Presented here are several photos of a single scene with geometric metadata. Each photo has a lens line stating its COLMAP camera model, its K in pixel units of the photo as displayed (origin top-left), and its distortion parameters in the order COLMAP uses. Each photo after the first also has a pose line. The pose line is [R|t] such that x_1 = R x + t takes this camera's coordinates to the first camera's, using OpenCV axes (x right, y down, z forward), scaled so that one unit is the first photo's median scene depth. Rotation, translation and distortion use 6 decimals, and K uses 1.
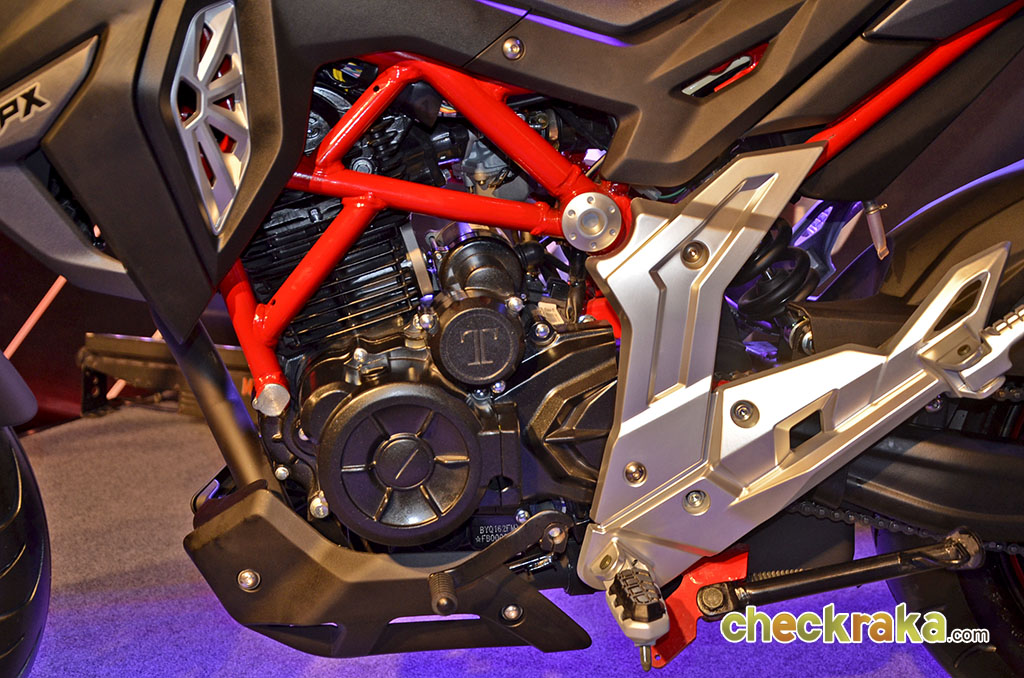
lens RADIAL K [[1666.3, 0, 512.0], [0, 1666.3, 339.0], [0, 0, 1]] dist [0.185765, 0.070108]
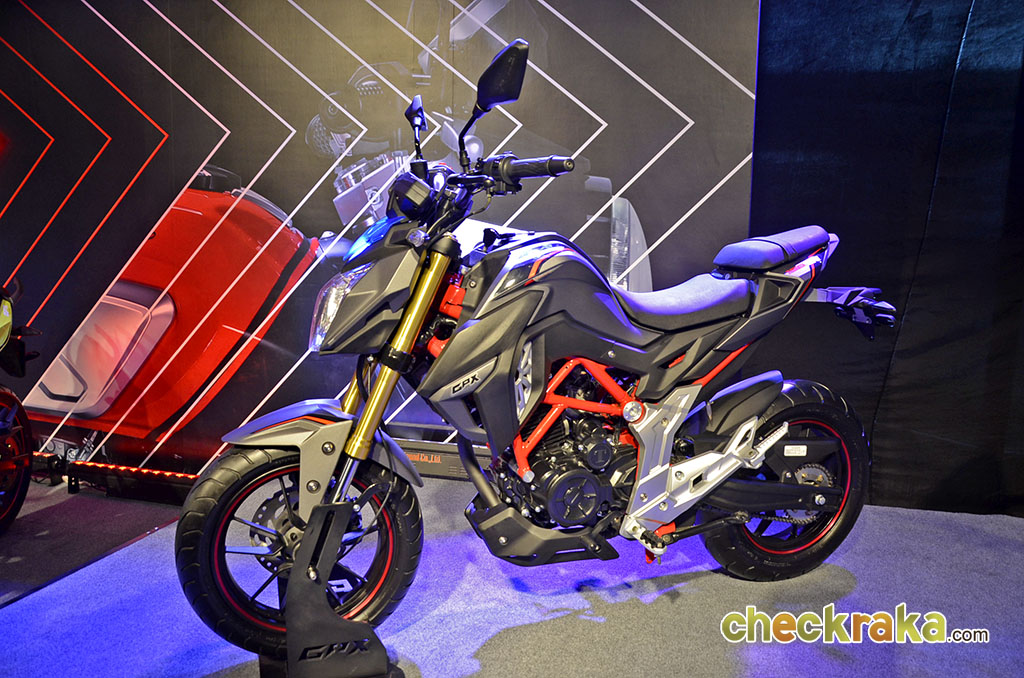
lens RADIAL K [[878.2, 0, 512.0], [0, 878.2, 339.0], [0, 0, 1]] dist [-0.128631, 0.001304]
pose [[0.968608, 0.010074, 0.248389, -0.532722], [0.006311, 0.997860, -0.065083, -0.097729], [-0.248513, 0.064608, 0.966472, -0.424822]]
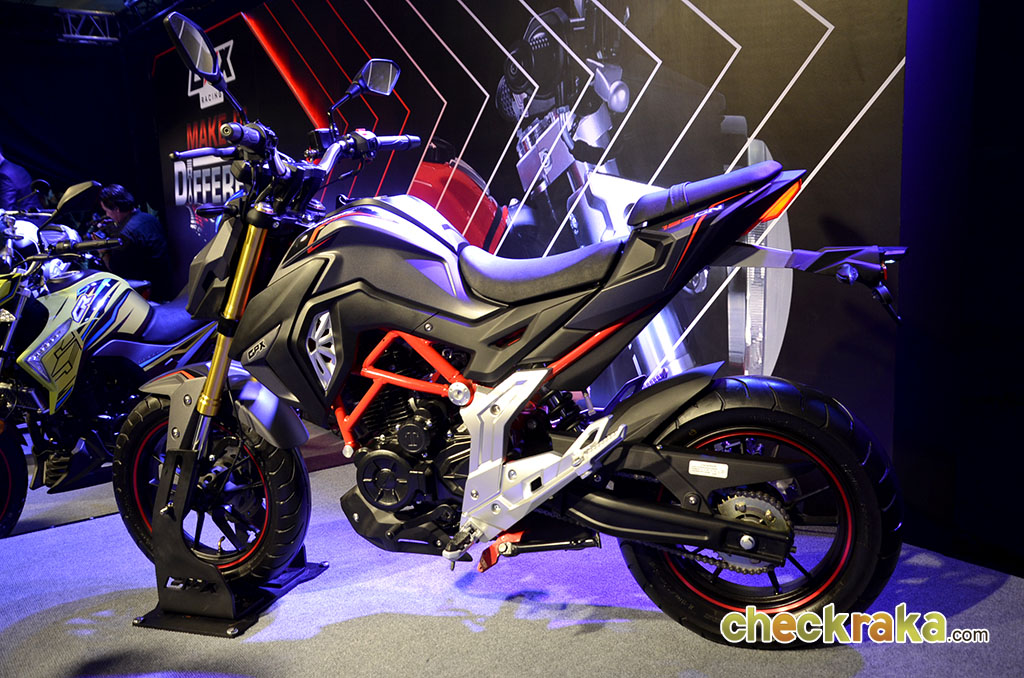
lens RADIAL K [[998.1, 0, 512.0], [0, 998.1, 339.0], [0, 0, 1]] dist [-0.018153, -0.001630]
pose [[0.908405, 0.048084, -0.415317, 0.752932], [-0.063955, 0.997655, -0.024381, -0.122025], [0.413171, 0.048709, 0.909350, -0.364725]]
